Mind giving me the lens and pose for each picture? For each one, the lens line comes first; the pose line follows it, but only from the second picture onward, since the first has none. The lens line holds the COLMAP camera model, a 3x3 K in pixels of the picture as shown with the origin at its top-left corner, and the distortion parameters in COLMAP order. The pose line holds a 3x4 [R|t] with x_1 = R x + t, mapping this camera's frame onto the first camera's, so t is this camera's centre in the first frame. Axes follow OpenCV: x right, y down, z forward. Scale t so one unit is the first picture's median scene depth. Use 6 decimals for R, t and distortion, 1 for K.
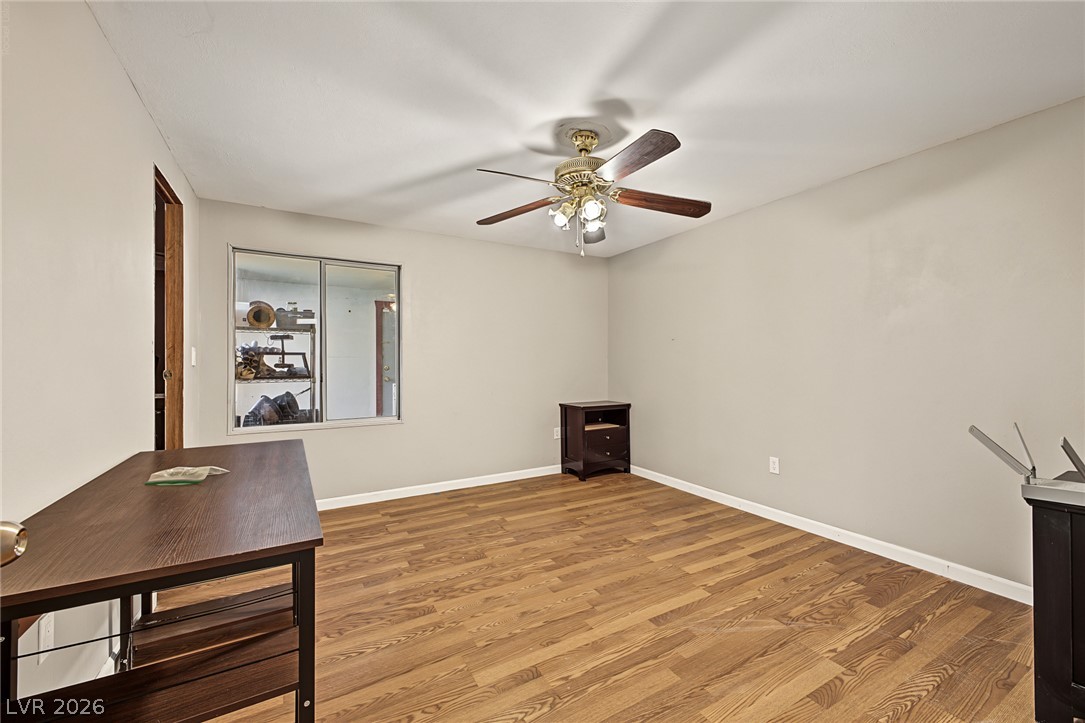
lens RADIAL K [[429.3, 0, 542.5], [0, 429.3, 361.5], [0, 0, 1]] dist [0.010879, -0.000477]
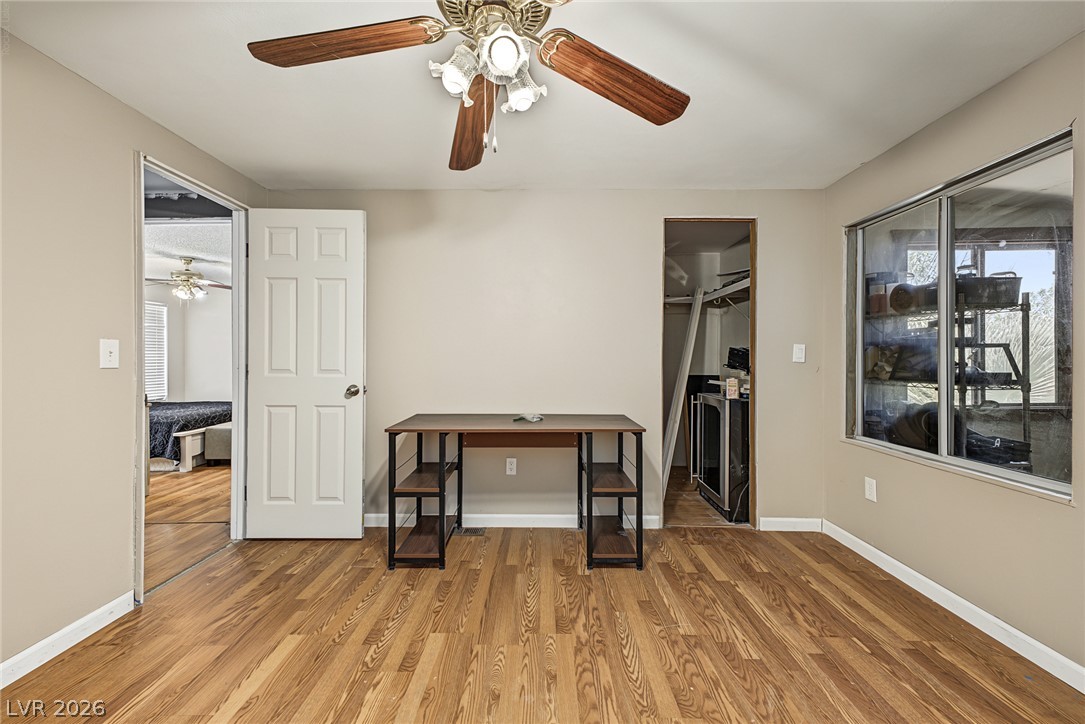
lens RADIAL K [[429.3, 0, 542.5], [0, 429.3, 362.0], [0, 0, 1]] dist [0.010879, -0.000477]
pose [[-0.502983, 0.007077, -0.864267, 0.497552], [0.003235, 0.999975, 0.006306, -0.001570], [0.864290, 0.000376, -0.502993, 1.284554]]
